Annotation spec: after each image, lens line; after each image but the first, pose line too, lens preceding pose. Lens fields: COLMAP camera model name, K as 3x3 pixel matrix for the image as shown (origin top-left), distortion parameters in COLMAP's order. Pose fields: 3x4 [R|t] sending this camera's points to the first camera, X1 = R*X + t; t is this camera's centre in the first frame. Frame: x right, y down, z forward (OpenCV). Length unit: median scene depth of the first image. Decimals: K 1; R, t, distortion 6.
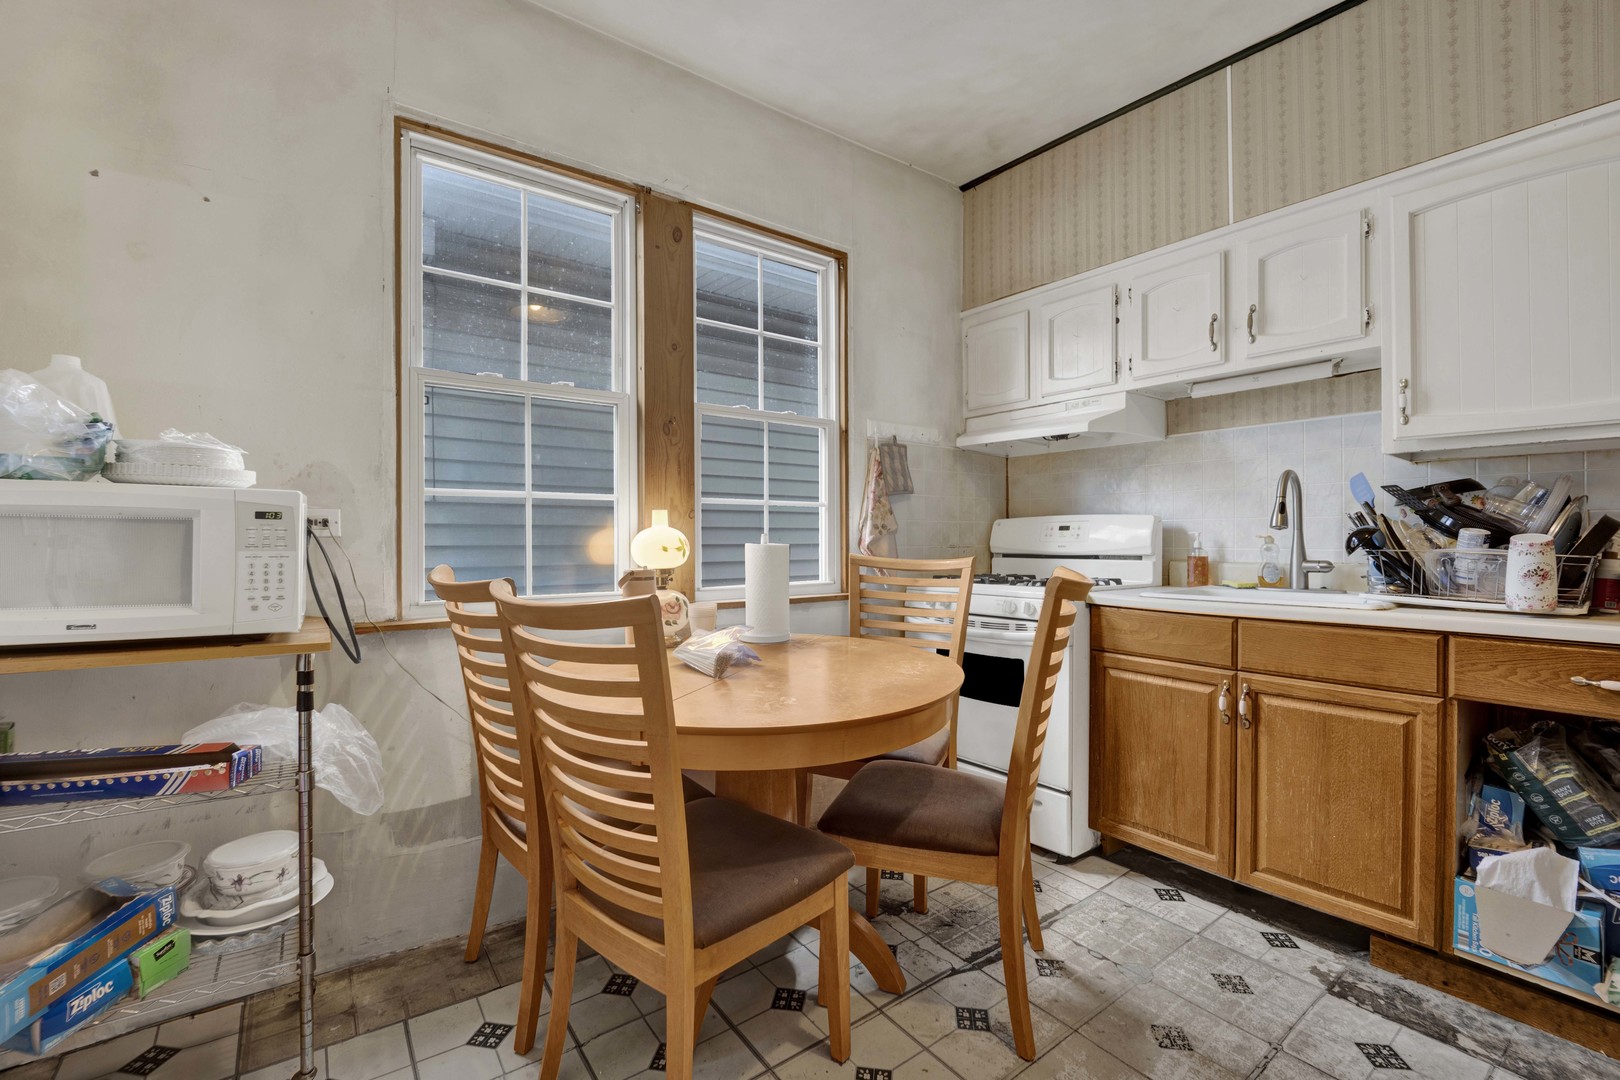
lens RADIAL K [[687.3, 0, 815.3], [0, 687.3, 537.9], [0, 0, 1]] dist [-0.020280, -0.000114]
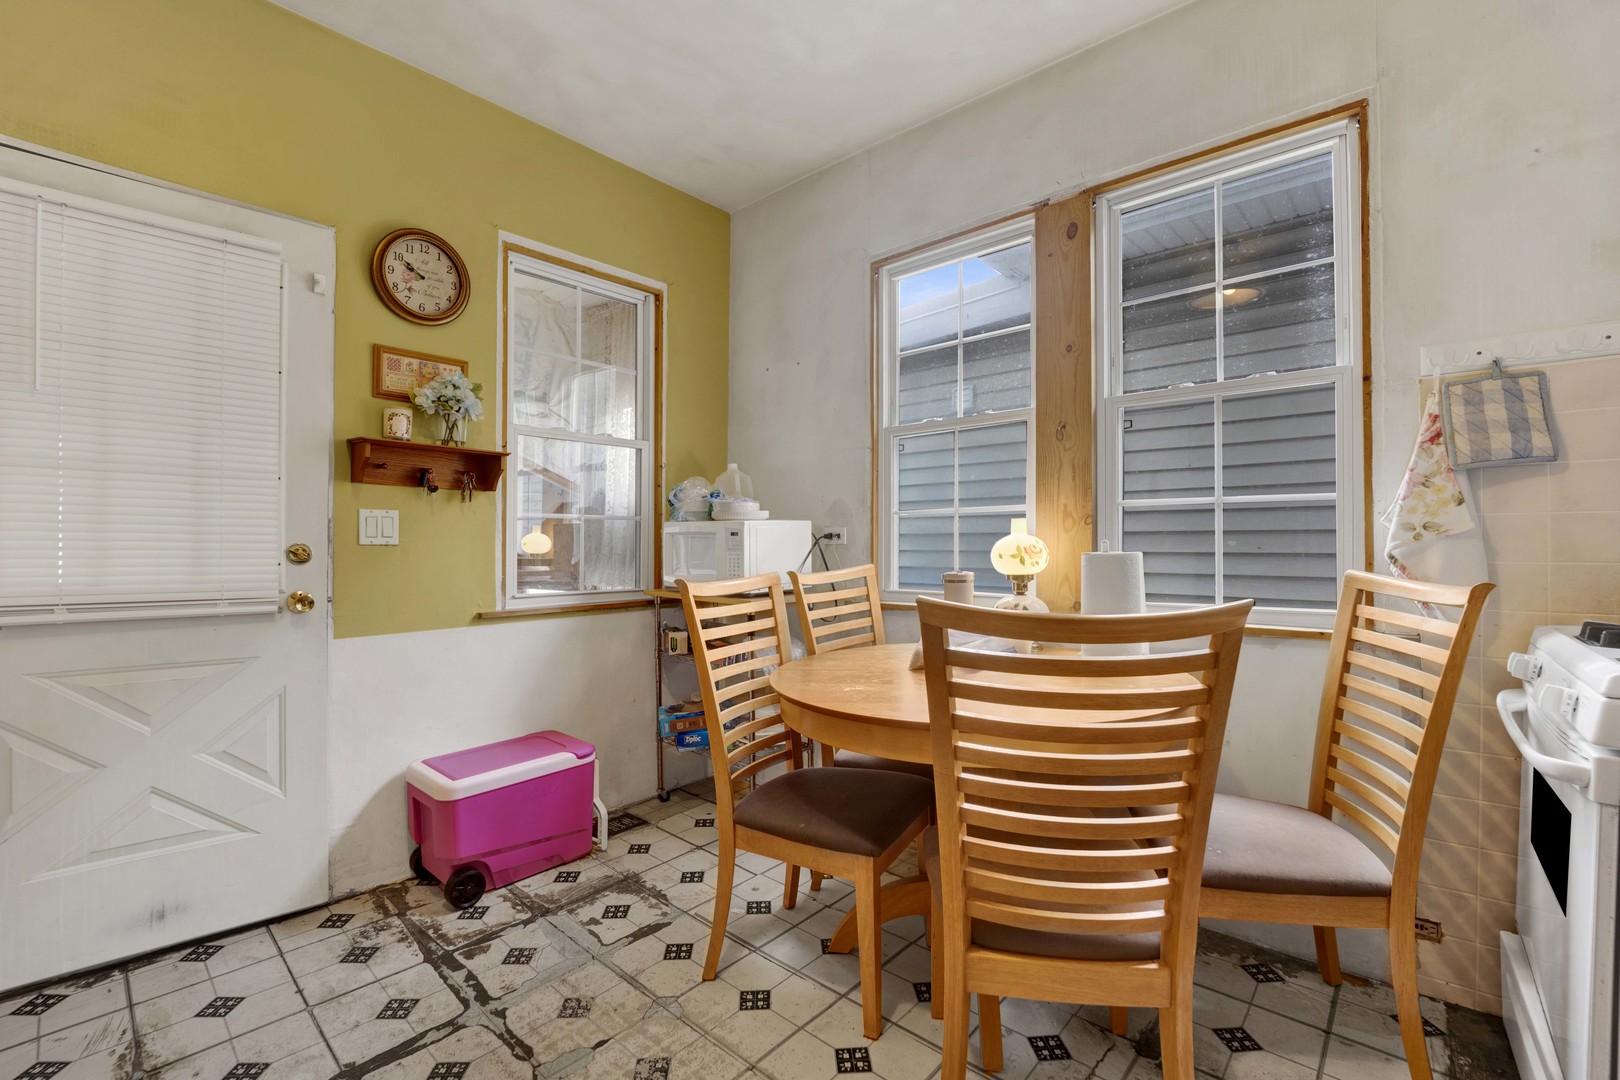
lens RADIAL K [[702.7, 0, 806.4], [0, 702.7, 550.7], [0, 0, 1]] dist [-0.023364, -0.000194]
pose [[0.195430, 0.009047, -0.980676, 0.584821], [0.000201, 0.999957, 0.009265, -0.001324], [0.980718, -0.002008, 0.195419, 0.370117]]
